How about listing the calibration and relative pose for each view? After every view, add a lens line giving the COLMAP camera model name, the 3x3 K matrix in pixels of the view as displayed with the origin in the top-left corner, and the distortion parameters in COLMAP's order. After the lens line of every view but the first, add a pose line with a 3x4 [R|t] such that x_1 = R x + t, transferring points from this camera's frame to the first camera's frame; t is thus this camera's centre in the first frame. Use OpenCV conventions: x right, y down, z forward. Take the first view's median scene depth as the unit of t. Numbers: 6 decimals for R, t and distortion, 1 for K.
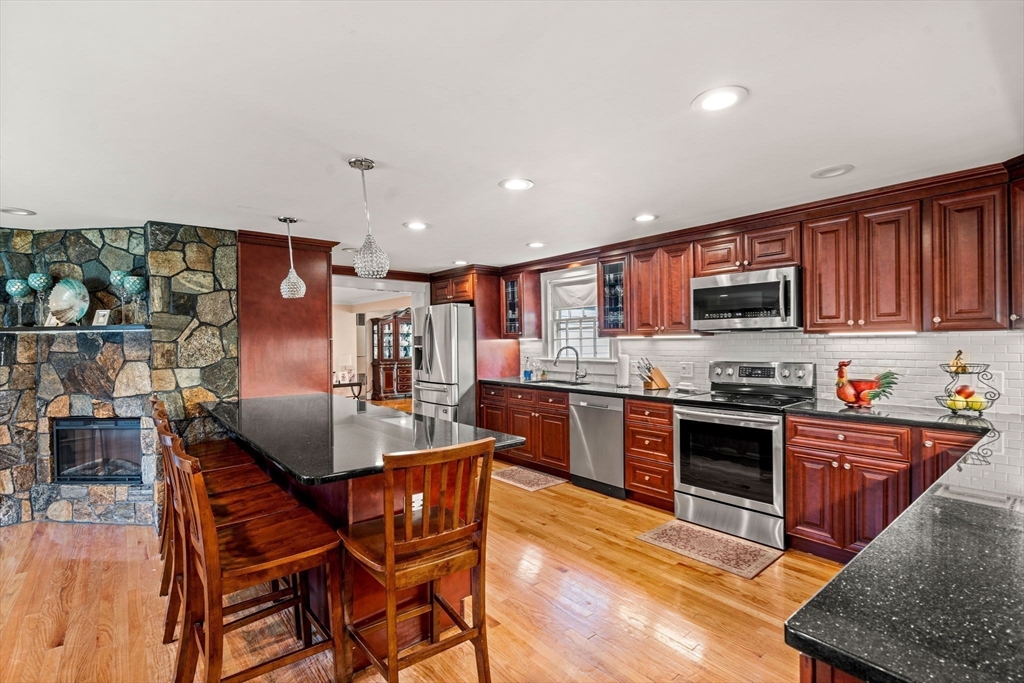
lens RADIAL K [[468.3, 0, 500.4], [0, 468.3, 341.9], [0, 0, 1]] dist [-0.001731, -0.000556]
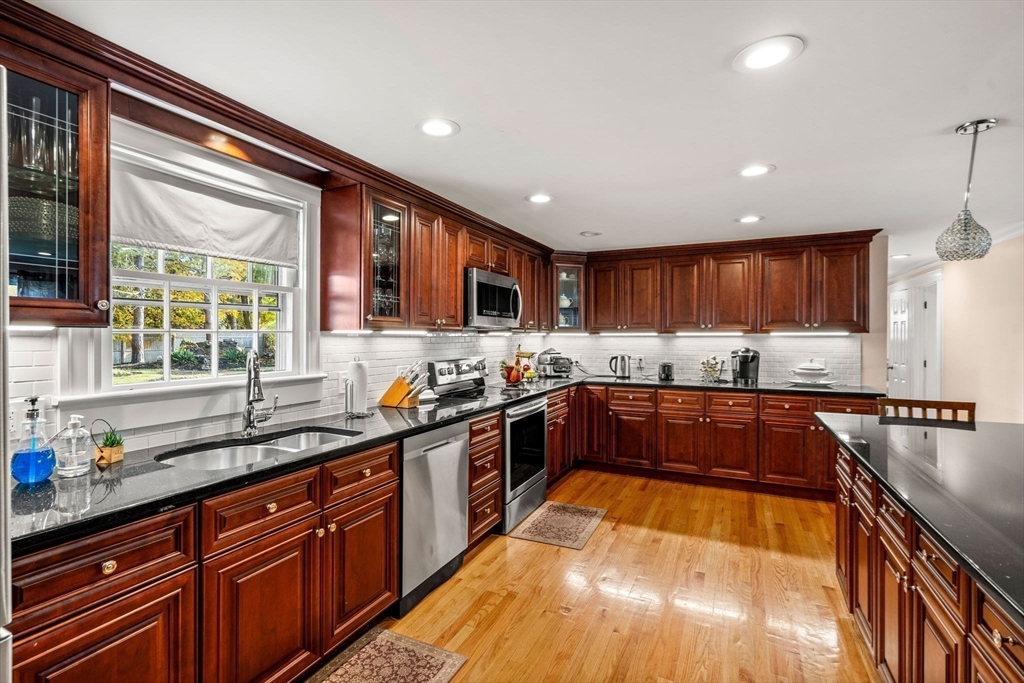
lens RADIAL K [[468.3, 0, 500.4], [0, 468.3, 341.9], [0, 0, 1]] dist [-0.001731, -0.000556]
pose [[-0.415457, 0.003008, 0.909608, -0.433793], [0.002162, 0.999995, -0.002319, 0.006528], [-0.909610, 0.001003, -0.415461, 1.353114]]
